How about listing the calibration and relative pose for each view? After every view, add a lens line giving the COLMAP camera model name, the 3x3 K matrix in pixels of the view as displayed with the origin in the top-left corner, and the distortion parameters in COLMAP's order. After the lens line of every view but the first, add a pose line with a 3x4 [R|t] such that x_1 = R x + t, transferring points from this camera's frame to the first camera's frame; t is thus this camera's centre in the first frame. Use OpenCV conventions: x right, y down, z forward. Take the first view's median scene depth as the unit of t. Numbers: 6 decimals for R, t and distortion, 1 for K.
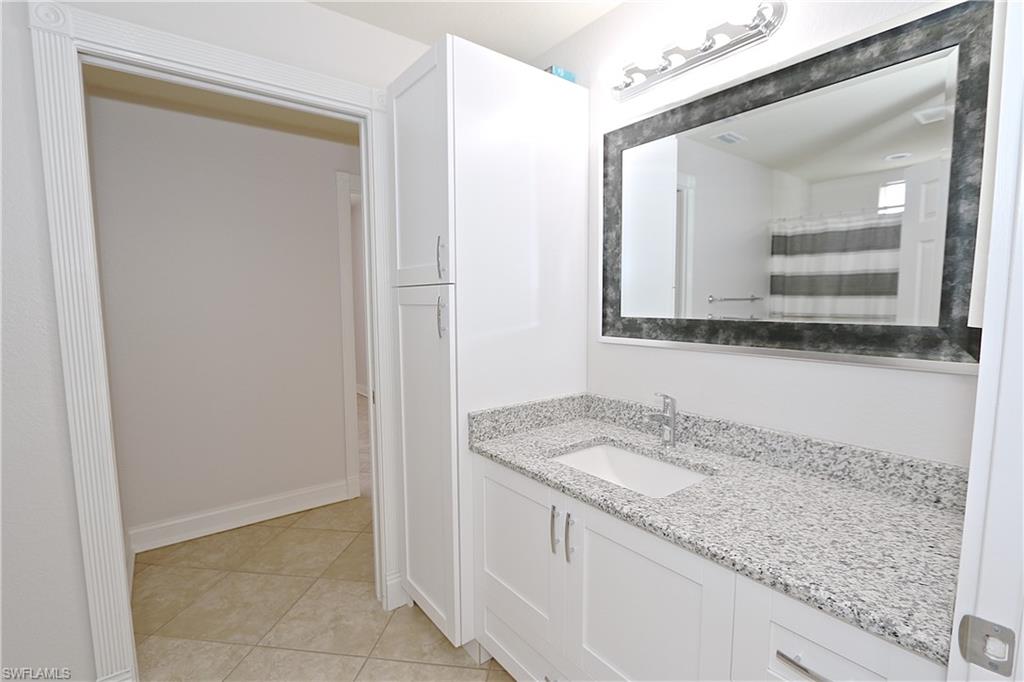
lens RADIAL K [[468.3, 0, 513.7], [0, 468.3, 346.7], [0, 0, 1]] dist [-0.022680, 0.004039]
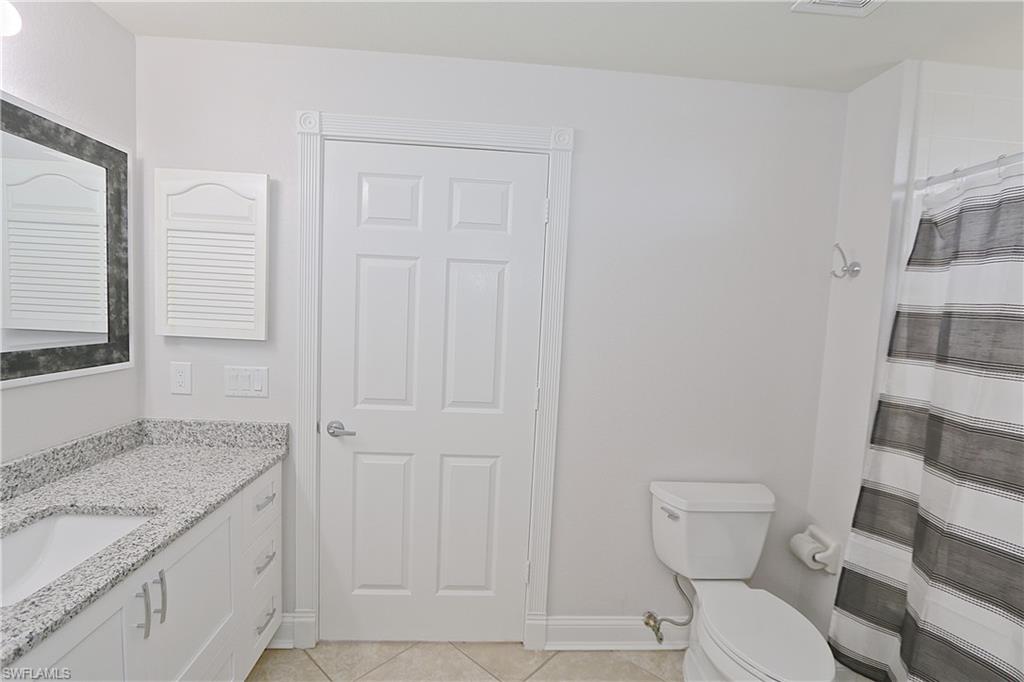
lens RADIAL K [[468.3, 0, 513.7], [0, 468.3, 346.7], [0, 0, 1]] dist [-0.022680, 0.004039]
pose [[-0.826705, -0.081923, 0.556640, -0.983763], [0.007478, 0.987655, 0.156464, -0.237276], [-0.562586, 0.133512, -0.815887, 1.342978]]
